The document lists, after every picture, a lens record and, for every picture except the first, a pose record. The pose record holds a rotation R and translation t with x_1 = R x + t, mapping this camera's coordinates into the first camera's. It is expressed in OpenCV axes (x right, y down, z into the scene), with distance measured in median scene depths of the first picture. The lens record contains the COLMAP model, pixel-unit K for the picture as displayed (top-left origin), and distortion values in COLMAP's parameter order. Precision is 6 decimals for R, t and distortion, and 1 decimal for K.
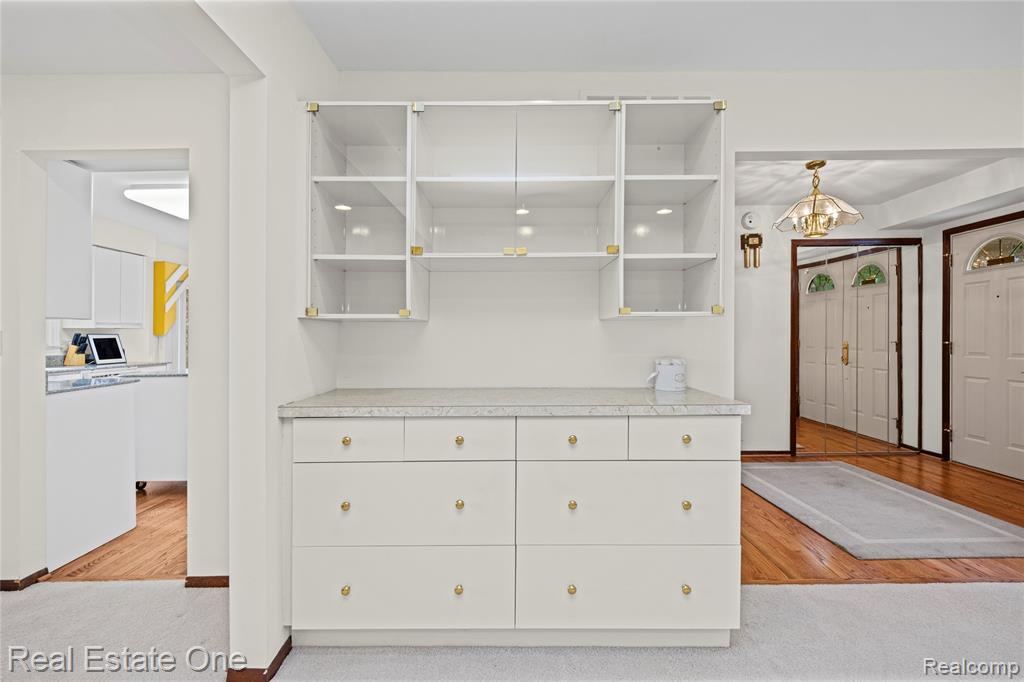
lens RADIAL K [[464.3, 0, 512.2], [0, 464.3, 341.7], [0, 0, 1]] dist [-0.003125, -0.000646]
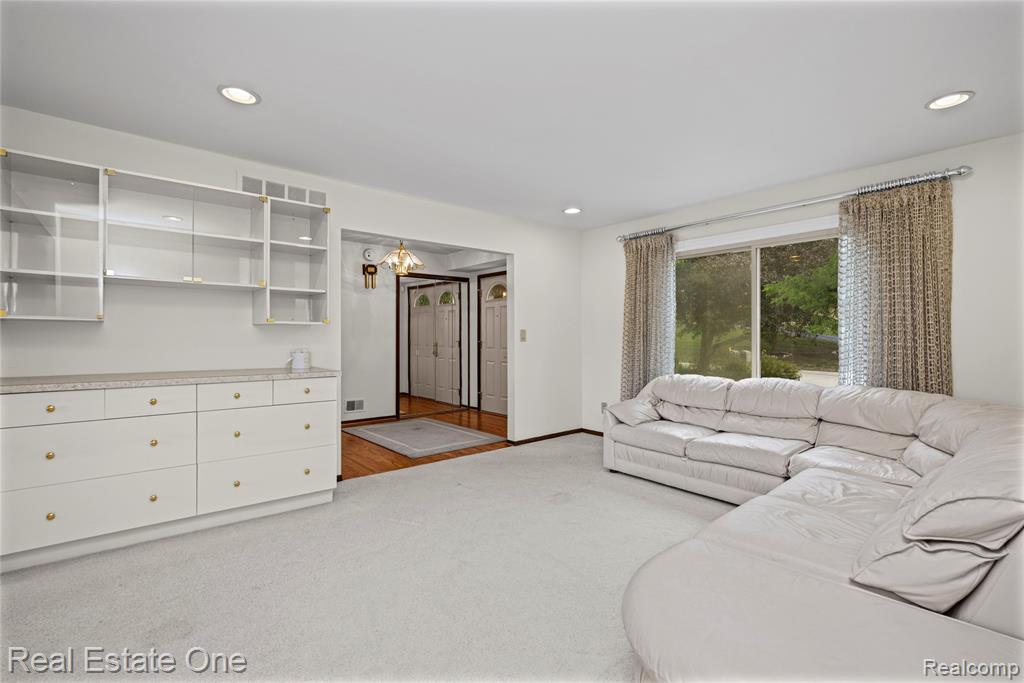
lens RADIAL K [[464.3, 0, 516.6], [0, 464.3, 345.8], [0, 0, 1]] dist [-0.003125, -0.000646]
pose [[0.750734, -0.004788, 0.660588, -0.083968], [0.001300, 0.999983, 0.005771, 0.007613], [-0.660604, -0.003474, 0.750727, -0.359532]]
